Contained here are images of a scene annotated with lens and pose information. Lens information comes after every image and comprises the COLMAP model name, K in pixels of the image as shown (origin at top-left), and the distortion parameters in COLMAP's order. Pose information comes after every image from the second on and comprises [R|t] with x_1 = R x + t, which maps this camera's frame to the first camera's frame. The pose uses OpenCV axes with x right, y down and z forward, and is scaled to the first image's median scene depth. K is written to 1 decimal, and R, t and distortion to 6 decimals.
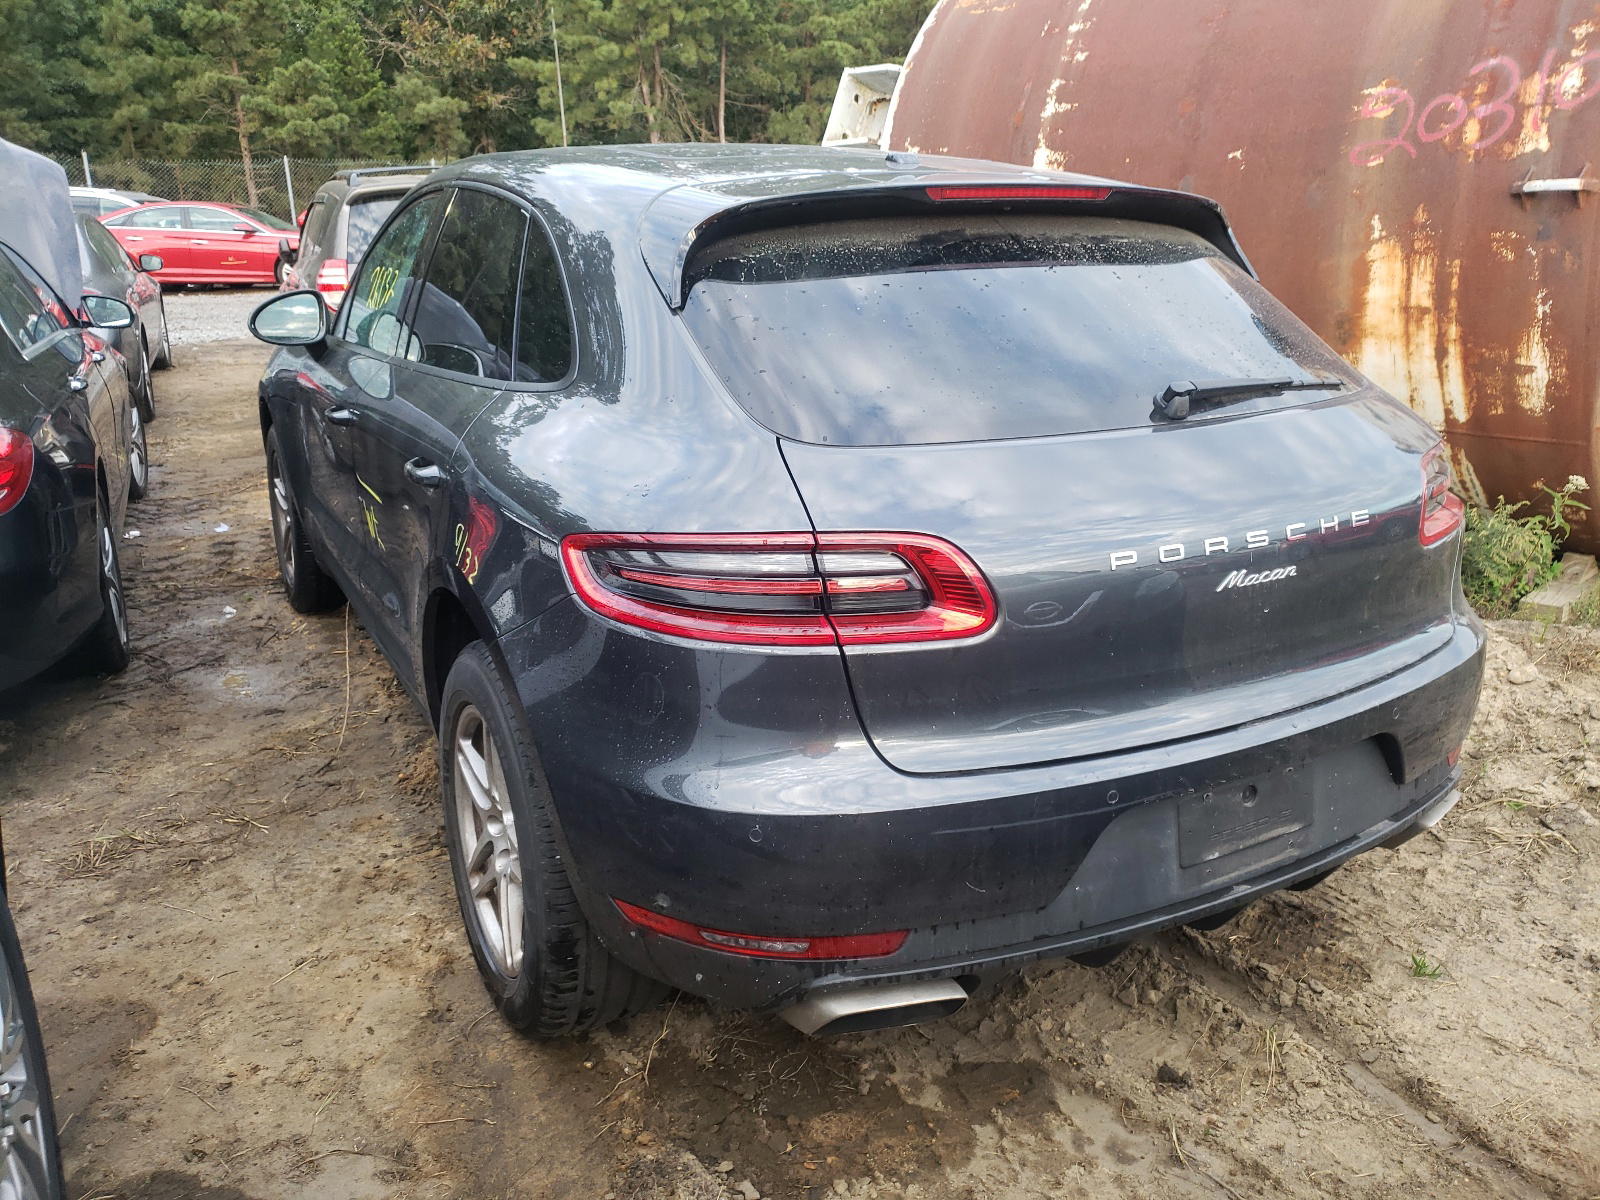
lens RADIAL K [[1200.0, 0, 800.7], [0, 1200.0, 598.2], [0, 0, 1]] dist [0.004159, 0.002326]
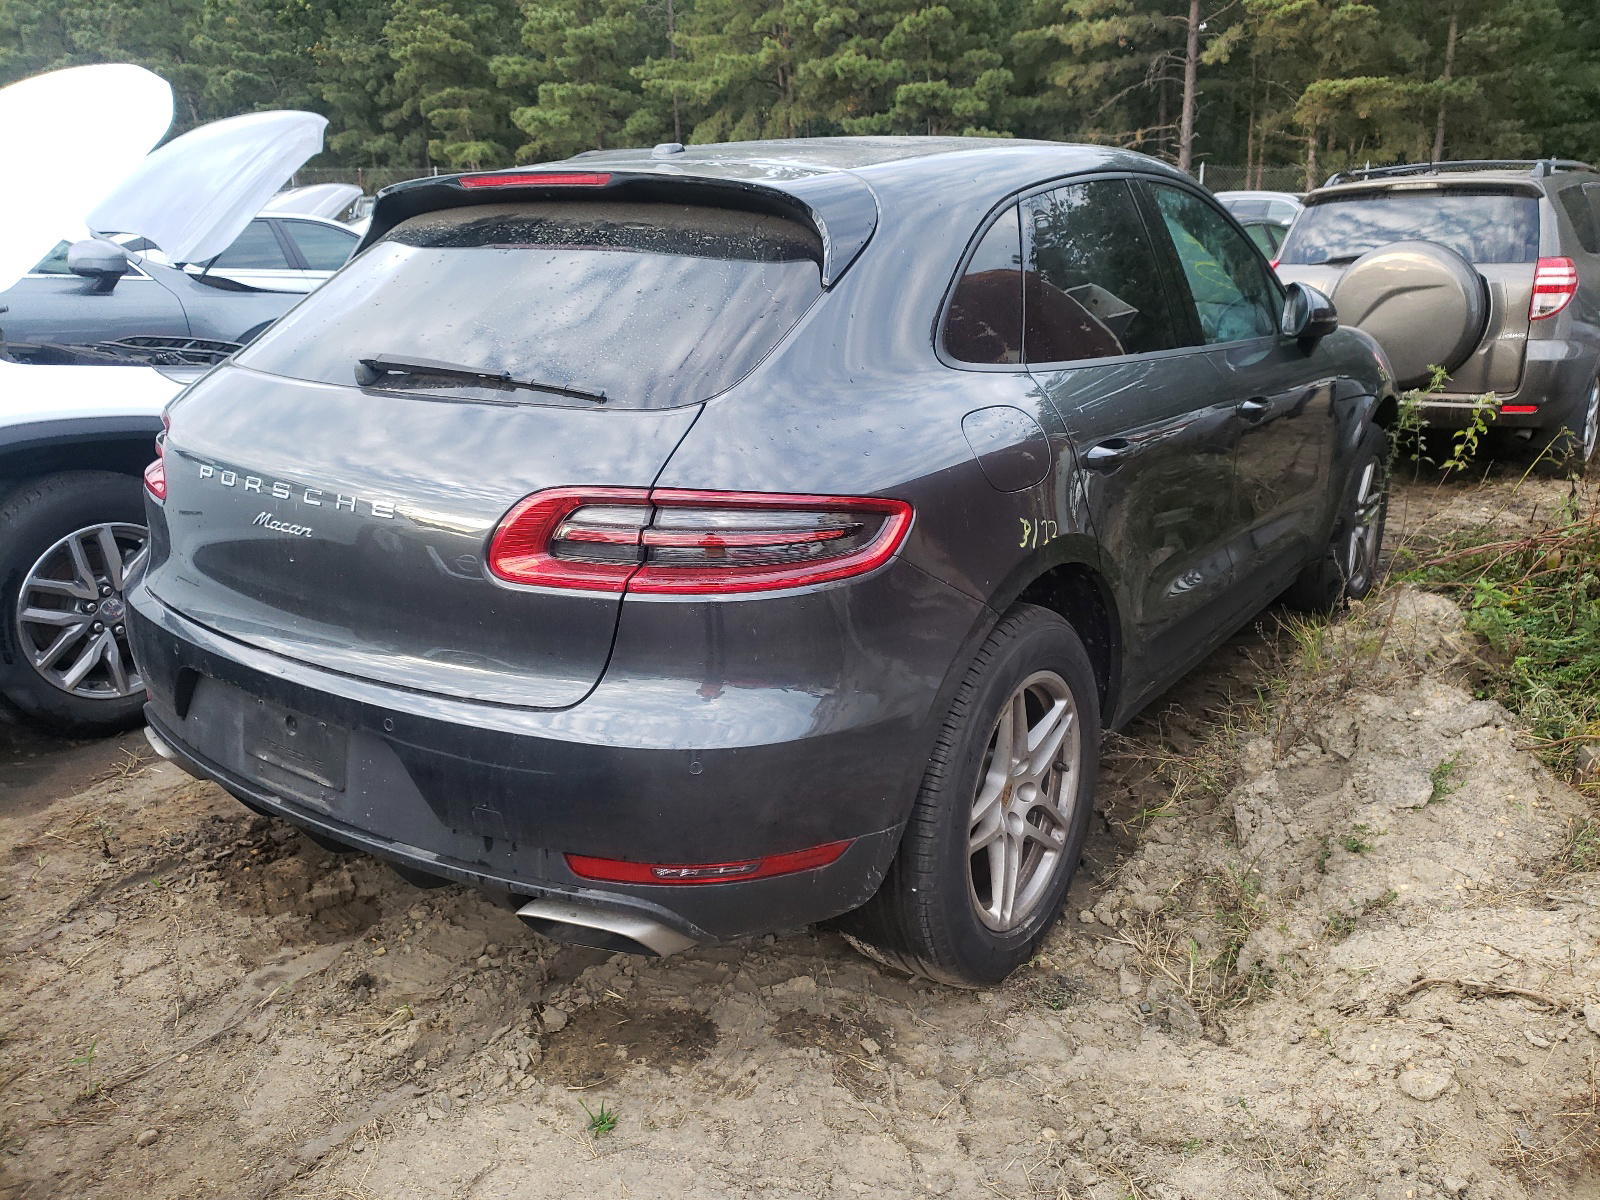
lens RADIAL K [[1200.0, 0, 794.4], [0, 1200.0, 594.5], [0, 0, 1]] dist [0.004159, 0.002326]
pose [[0.447047, 0.272526, -0.851985, 1.395463], [-0.264826, 0.950084, 0.164948, -0.238853], [0.854410, 0.151888, 0.496904, 0.775680]]
